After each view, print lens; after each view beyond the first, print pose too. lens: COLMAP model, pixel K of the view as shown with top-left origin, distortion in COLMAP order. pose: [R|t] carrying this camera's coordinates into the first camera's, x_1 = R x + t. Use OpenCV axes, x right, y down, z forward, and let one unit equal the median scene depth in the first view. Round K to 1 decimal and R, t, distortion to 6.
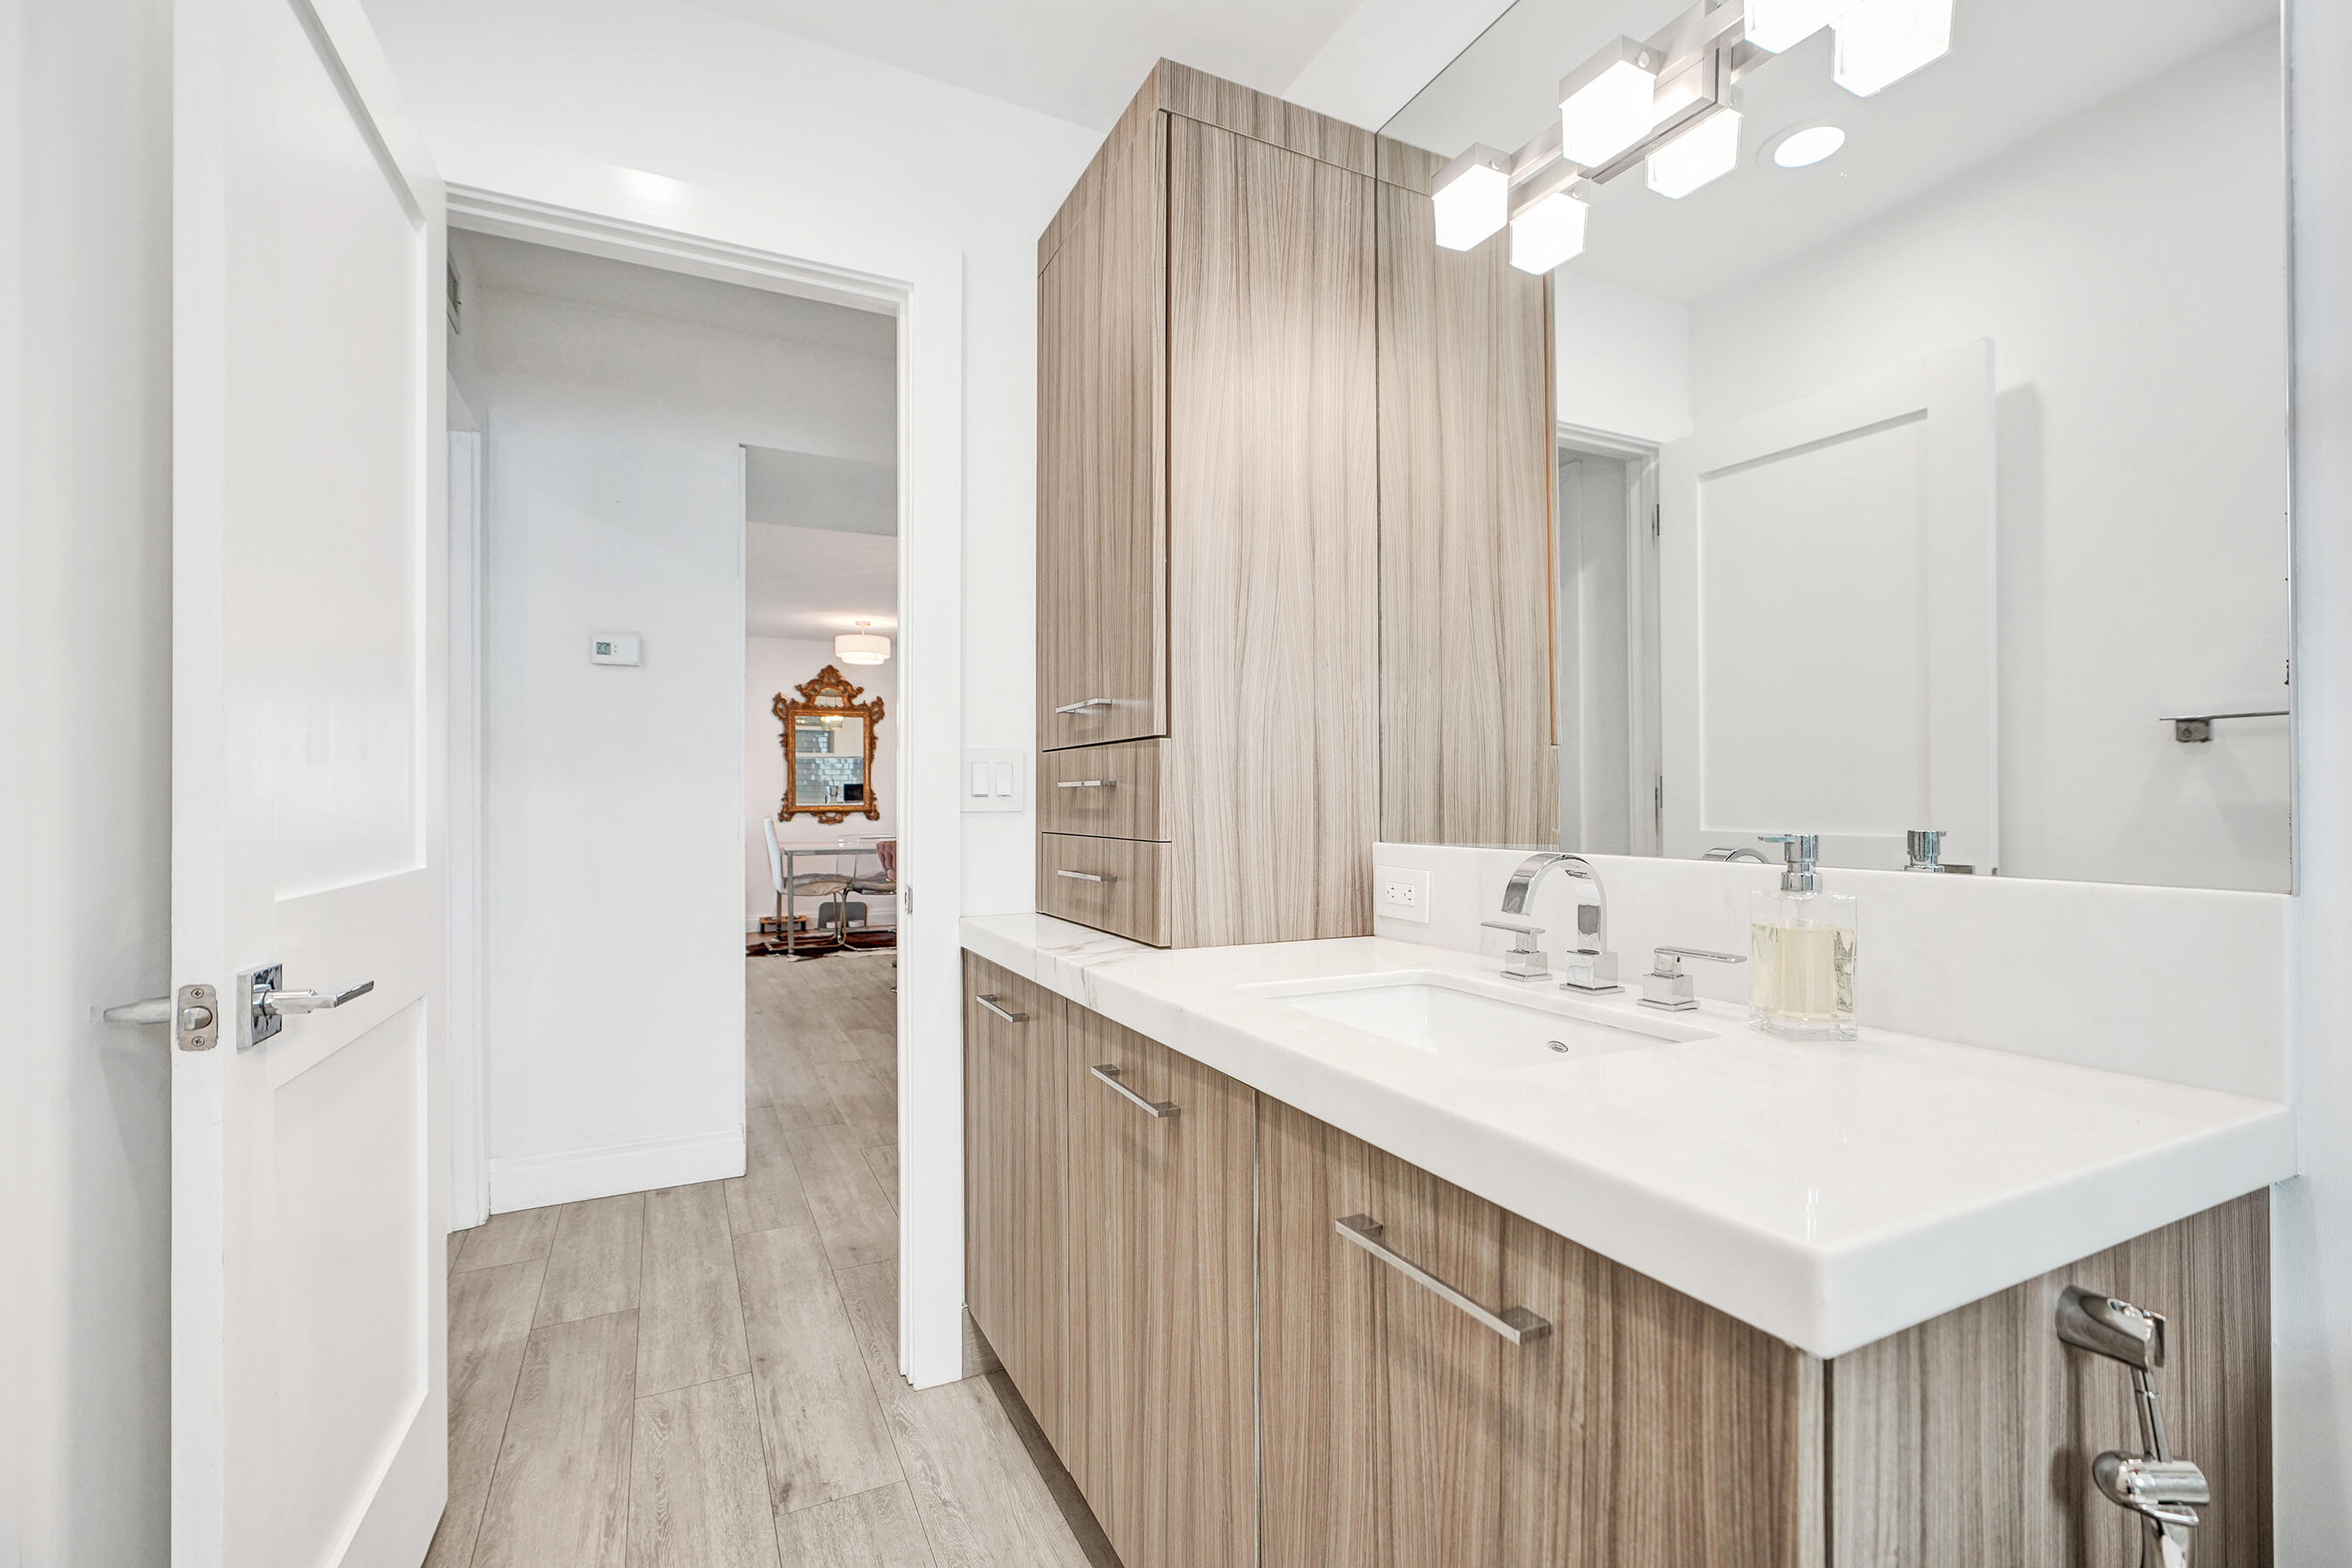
lens RADIAL K [[1038.8, 0, 1178.7], [0, 1038.8, 788.5], [0, 0, 1]] dist [-0.011483, 0.004885]
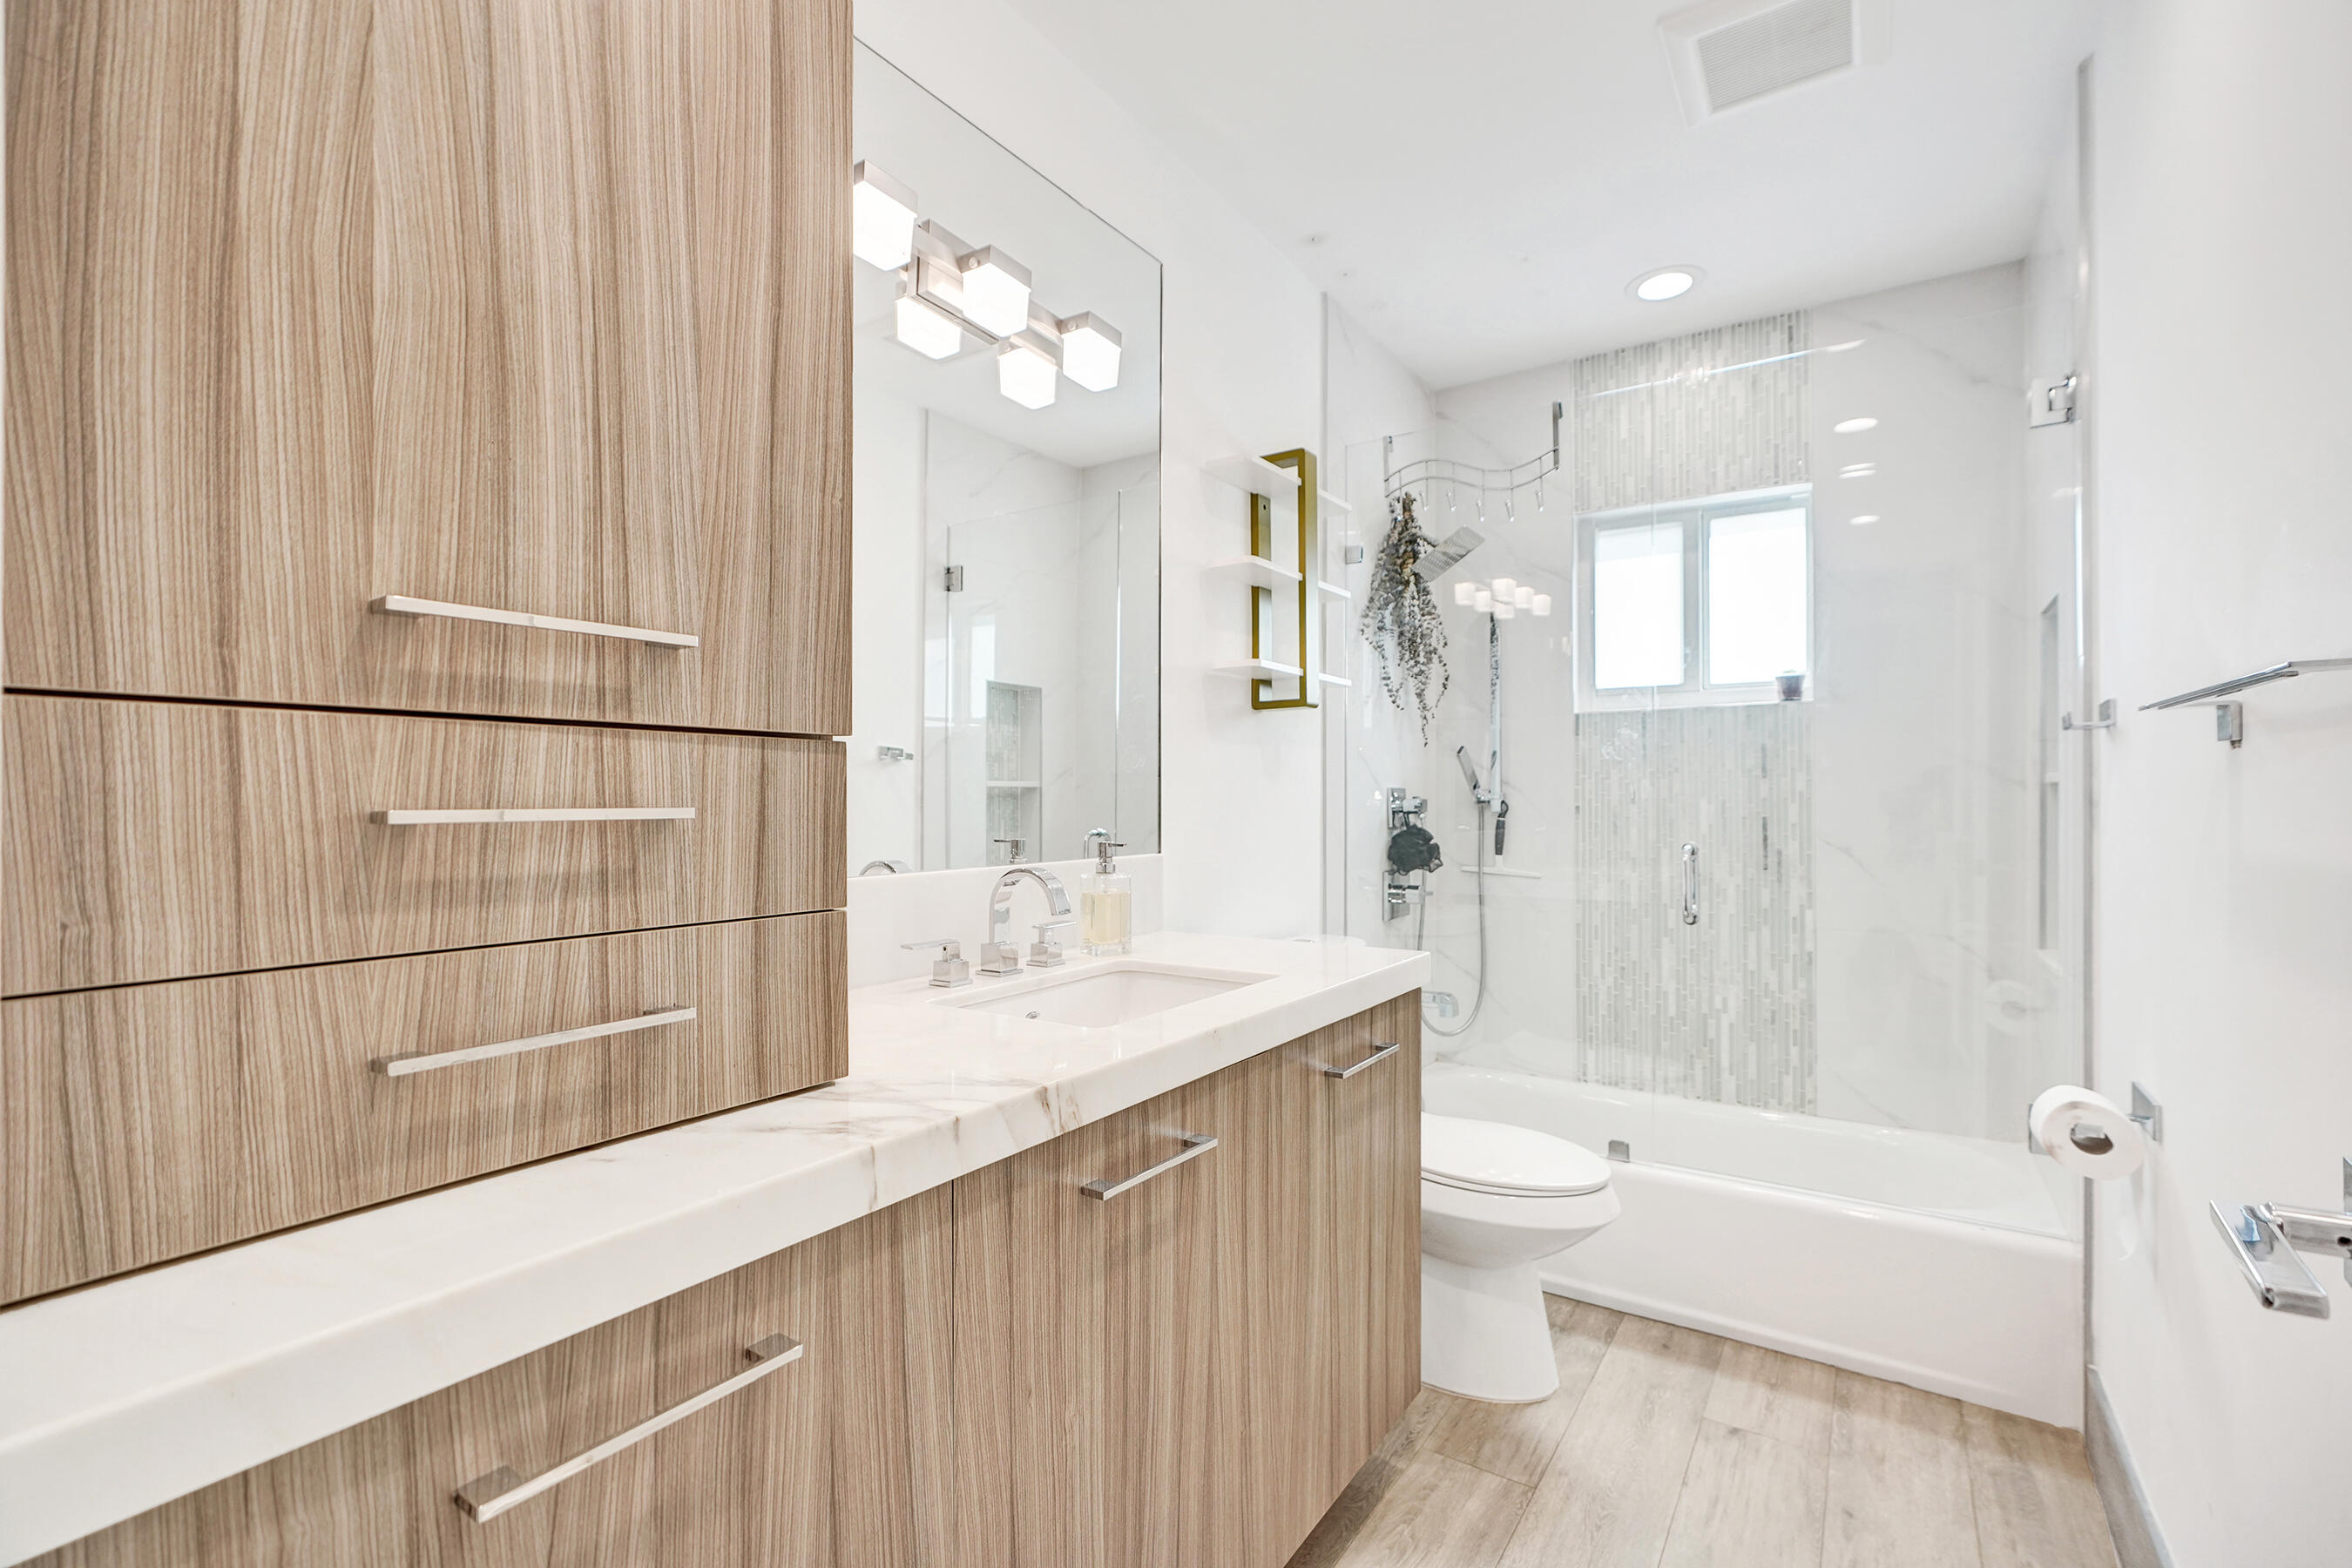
lens RADIAL K [[1062.5, 0, 1180.5], [0, 1062.5, 796.3], [0, 0, 1]] dist [-0.001854, 0.000081]
pose [[-0.498260, 0.005841, 0.867008, -0.893034], [-0.004239, 0.999949, -0.009173, -0.012095], [-0.867017, -0.008246, -0.498210, 1.541735]]
